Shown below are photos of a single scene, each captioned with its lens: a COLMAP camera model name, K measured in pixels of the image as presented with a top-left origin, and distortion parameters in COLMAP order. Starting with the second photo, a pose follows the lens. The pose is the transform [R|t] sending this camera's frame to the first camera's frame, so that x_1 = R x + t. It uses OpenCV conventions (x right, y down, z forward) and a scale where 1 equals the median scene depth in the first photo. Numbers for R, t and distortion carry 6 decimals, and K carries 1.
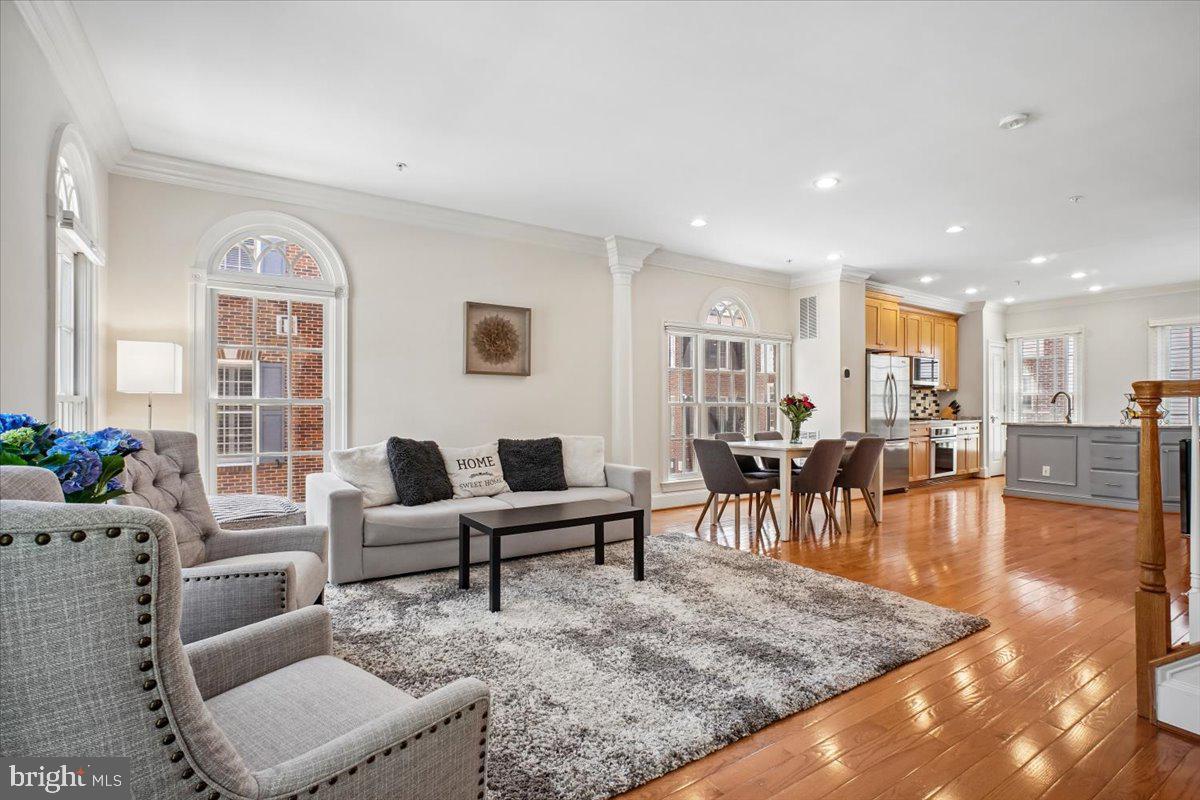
lens RADIAL K [[578.8, 0, 600.9], [0, 578.8, 407.8], [0, 0, 1]] dist [-0.044274, 0.022356]
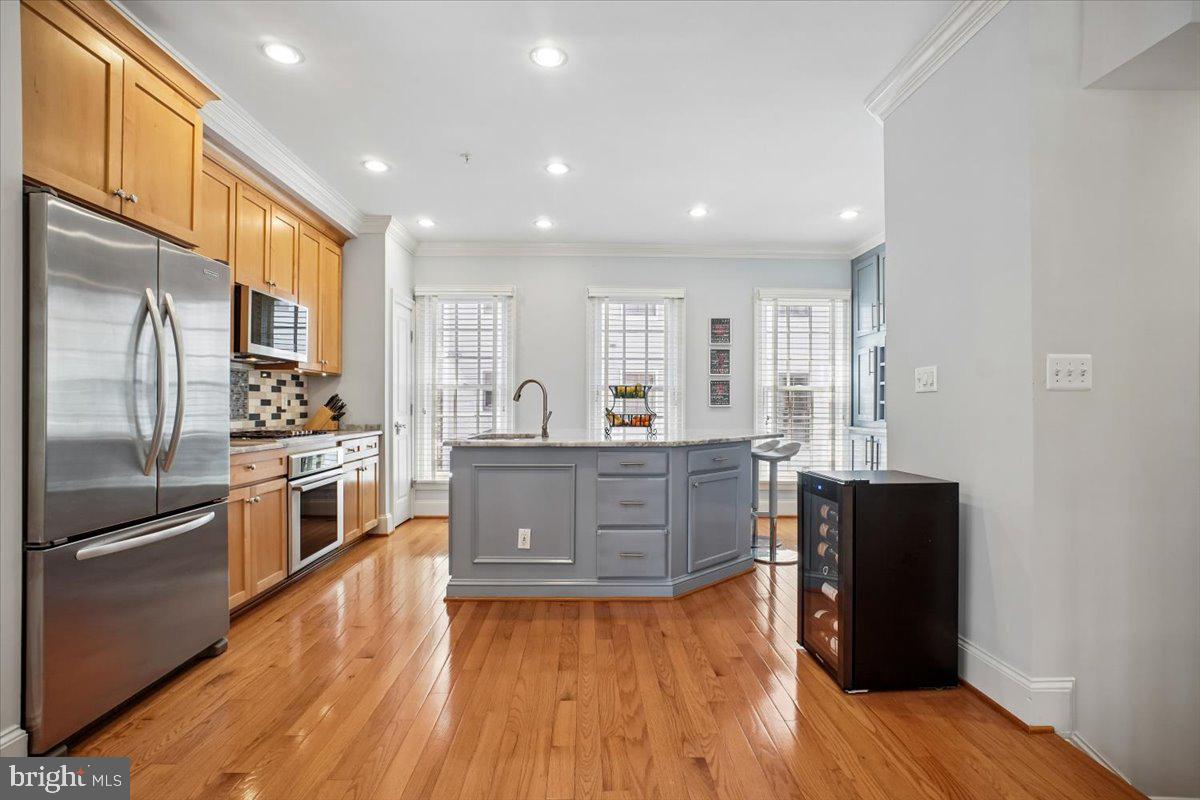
lens RADIAL K [[578.8, 0, 600.9], [0, 578.8, 407.8], [0, 0, 1]] dist [-0.044274, 0.022356]
pose [[0.527370, -0.000783, 0.849635, 0.340875], [-0.000294, 0.999999, 0.001104, -0.001620], [-0.849636, -0.000832, 0.527369, 0.585624]]
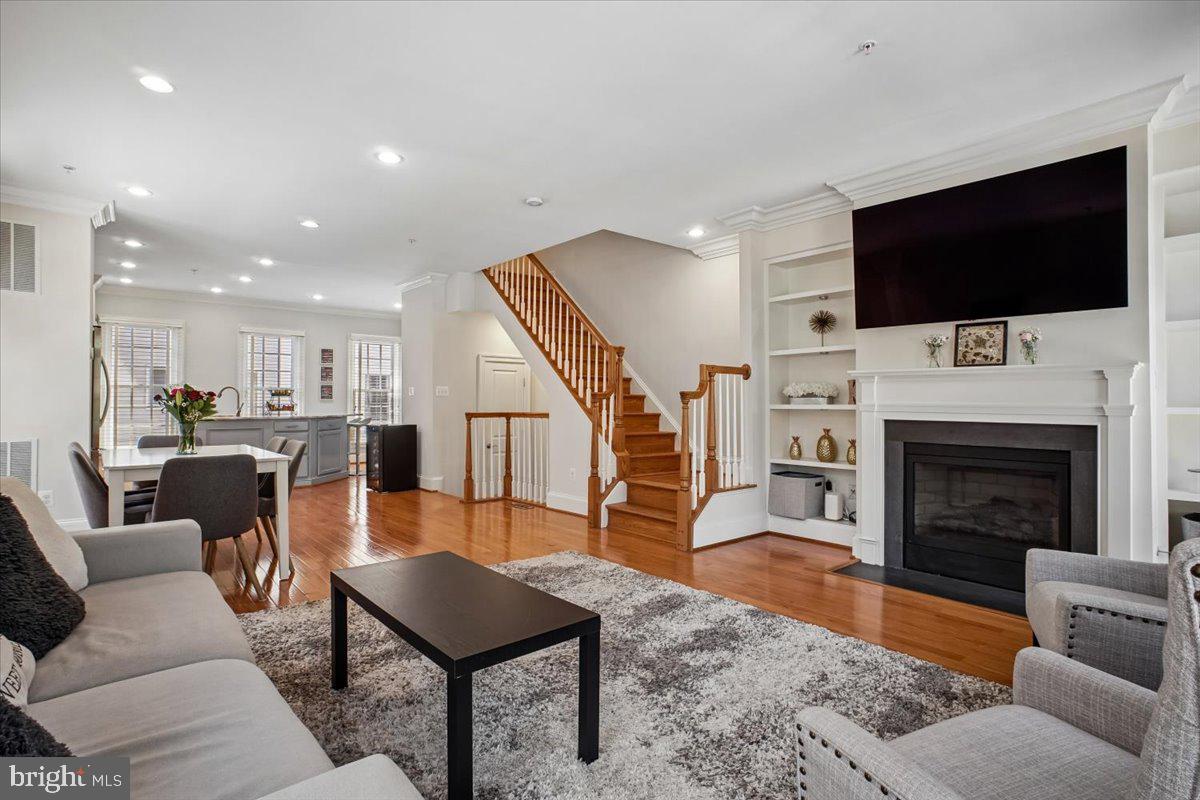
lens RADIAL K [[585.6, 0, 599.3], [0, 585.6, 392.0], [0, 0, 1]] dist [-0.030455, 0.014279]
pose [[-0.120935, 0.012542, 0.992581, -0.296198], [-0.000041, 0.999920, -0.012640, -0.004498], [-0.992660, -0.001569, -0.120925, 0.404759]]
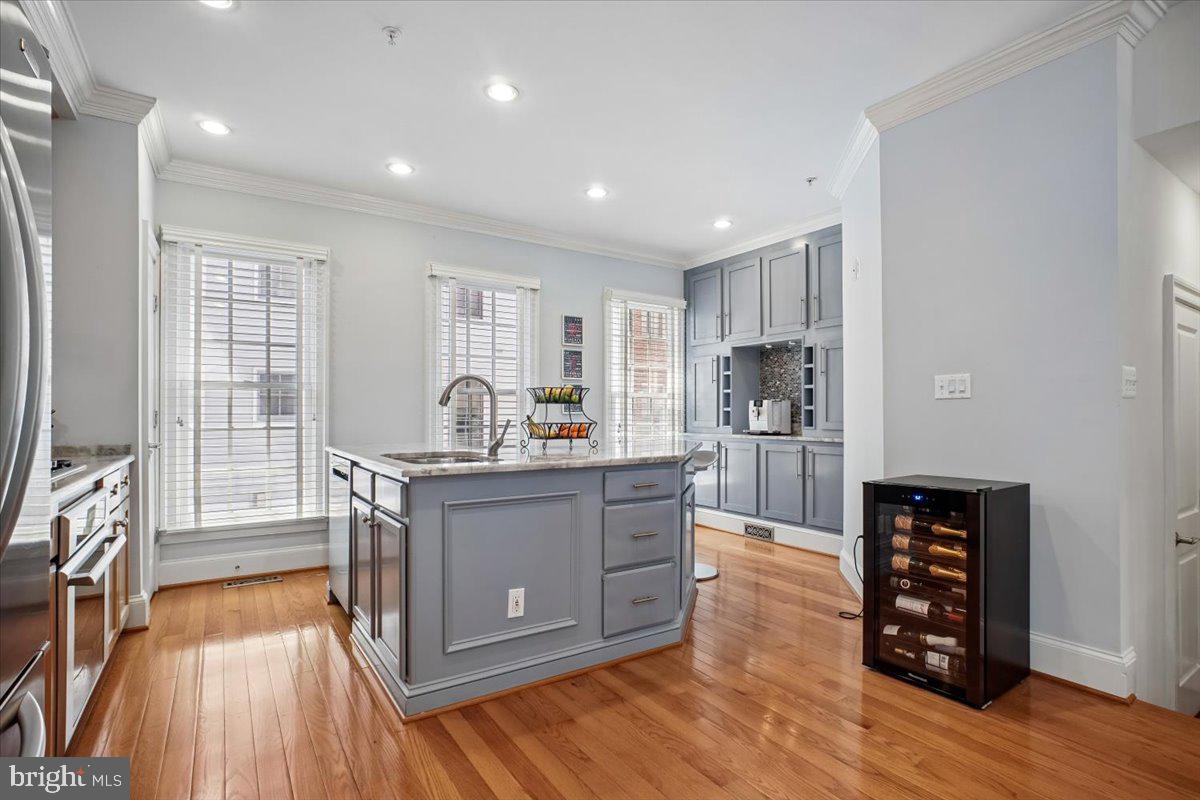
lens RADIAL K [[579.4, 0, 602.3], [0, 579.4, 415.9], [0, 0, 1]] dist [-0.042310, 0.021036]
pose [[-0.005248, -0.002794, 0.999982, 0.375650], [0.002805, 0.999992, 0.002809, -0.001613], [-0.999982, 0.002819, -0.005240, 0.815696]]
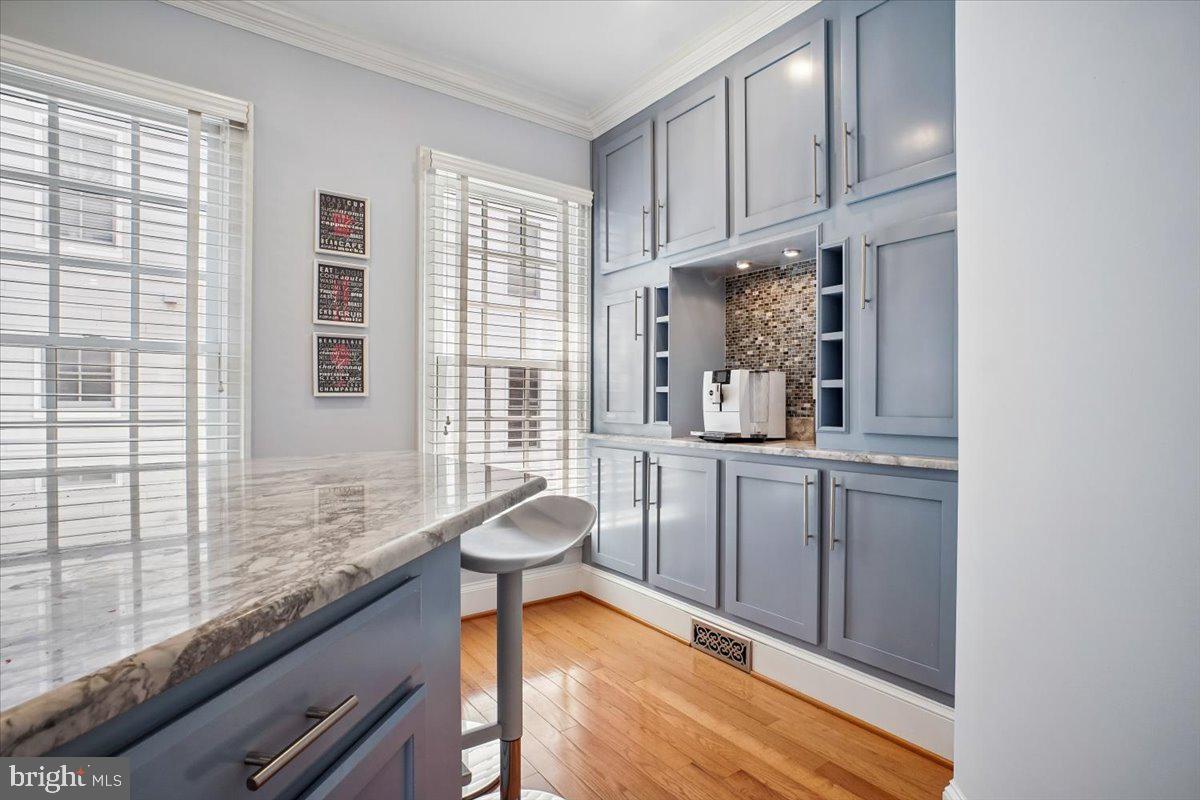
lens RADIAL K [[578.8, 0, 600.9], [0, 578.8, 407.8], [0, 0, 1]] dist [-0.044274, 0.022356]
pose [[-0.051874, -0.008577, 0.998617, 0.719721], [-0.000721, 0.999963, 0.008551, 0.001090], [-0.998653, -0.000276, -0.051879, 0.716900]]
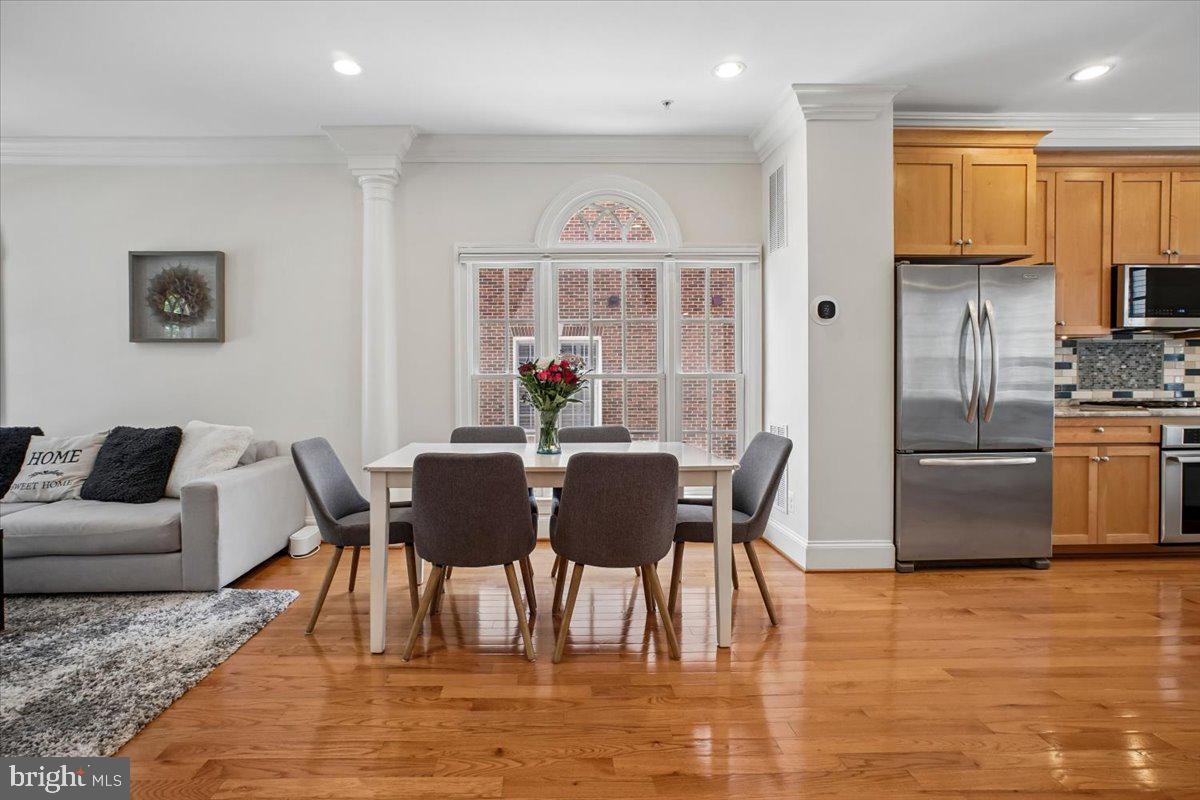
lens RADIAL K [[594.2, 0, 561.2], [0, 594.2, 390.7], [0, 0, 1]] dist [-0.046017, 0.022723]
pose [[0.844805, 0.003449, -0.535062, 0.430928], [0.006175, 0.999850, 0.016194, -0.001255], [0.535038, -0.016985, 0.844657, 0.393923]]
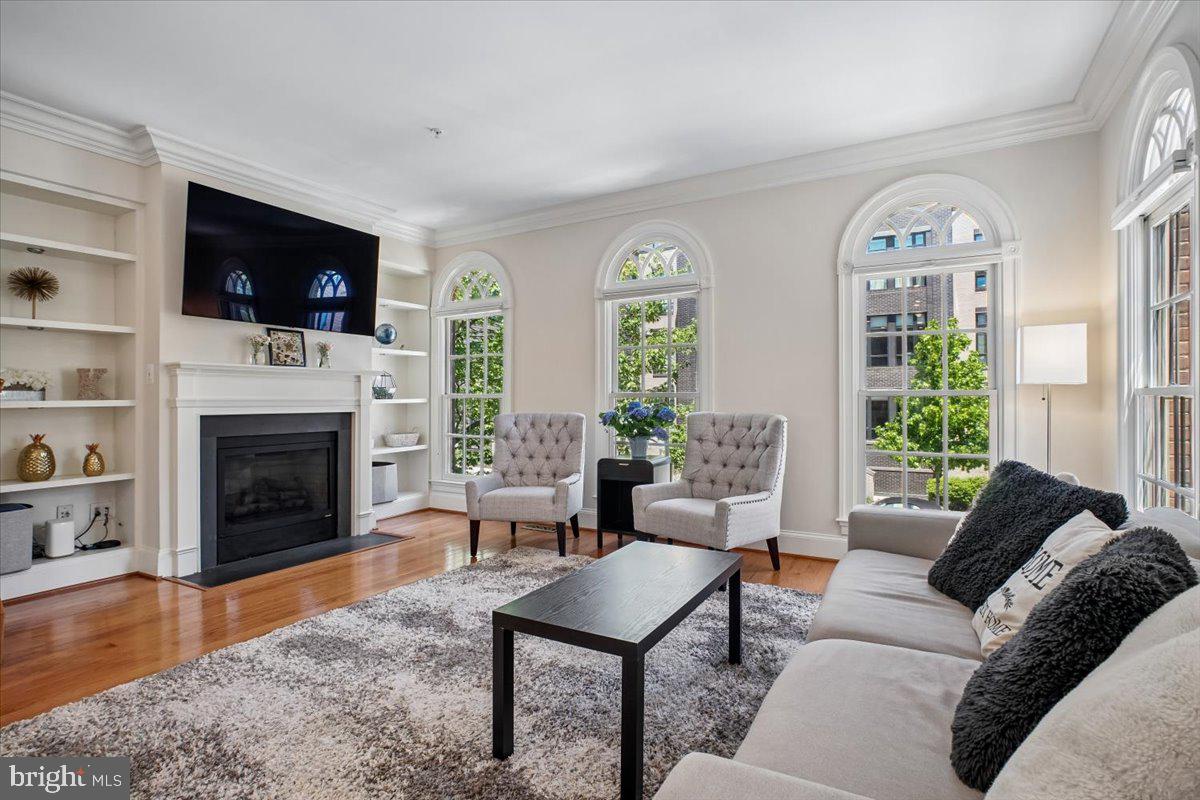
lens RADIAL K [[585.6, 0, 599.3], [0, 585.6, 392.0], [0, 0, 1]] dist [-0.030455, 0.014279]
pose [[-0.897531, -0.004589, -0.440928, 0.094313], [-0.001716, 0.999975, -0.006915, -0.003358], [0.440949, -0.005450, -0.897516, 0.666295]]
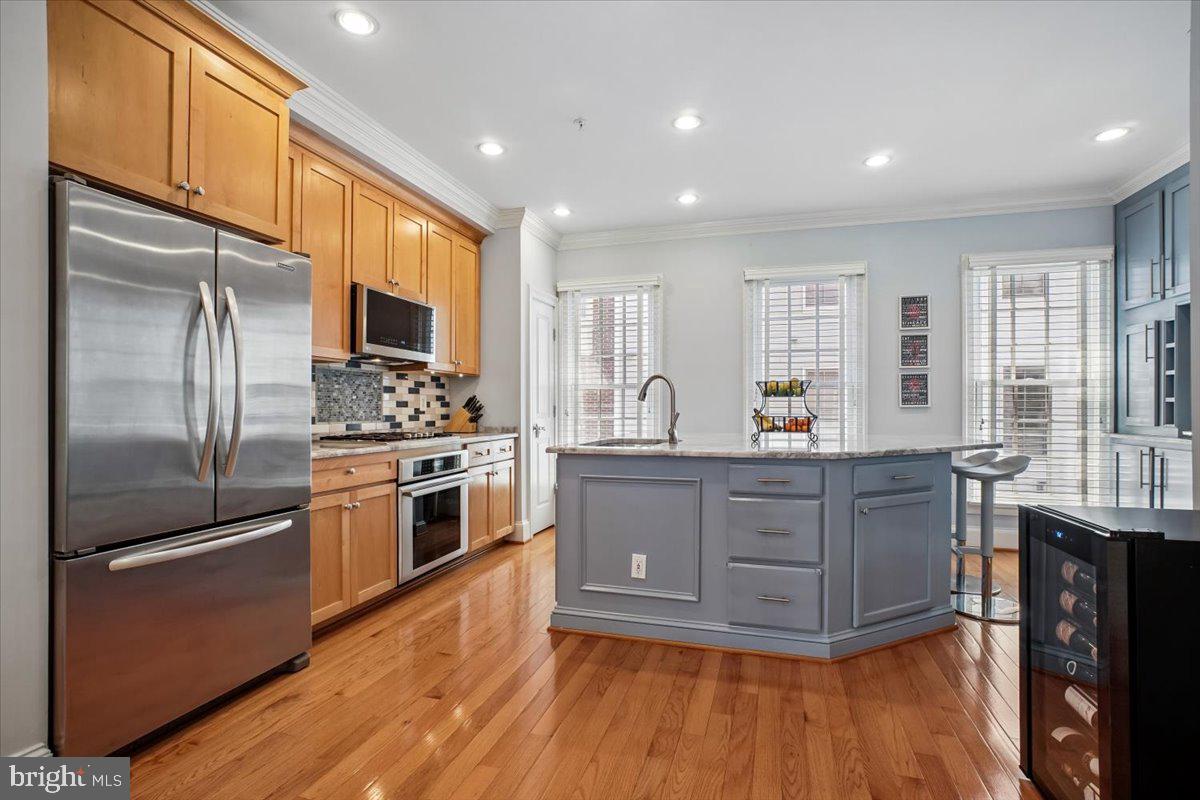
lens RADIAL K [[578.8, 0, 600.9], [0, 578.8, 407.8], [0, 0, 1]] dist [-0.044274, 0.022356]
pose [[0.768828, -0.000046, 0.639455, 0.429302], [0.002181, 0.999994, -0.002551, -0.000702], [-0.639452, 0.003356, 0.768824, 0.601255]]
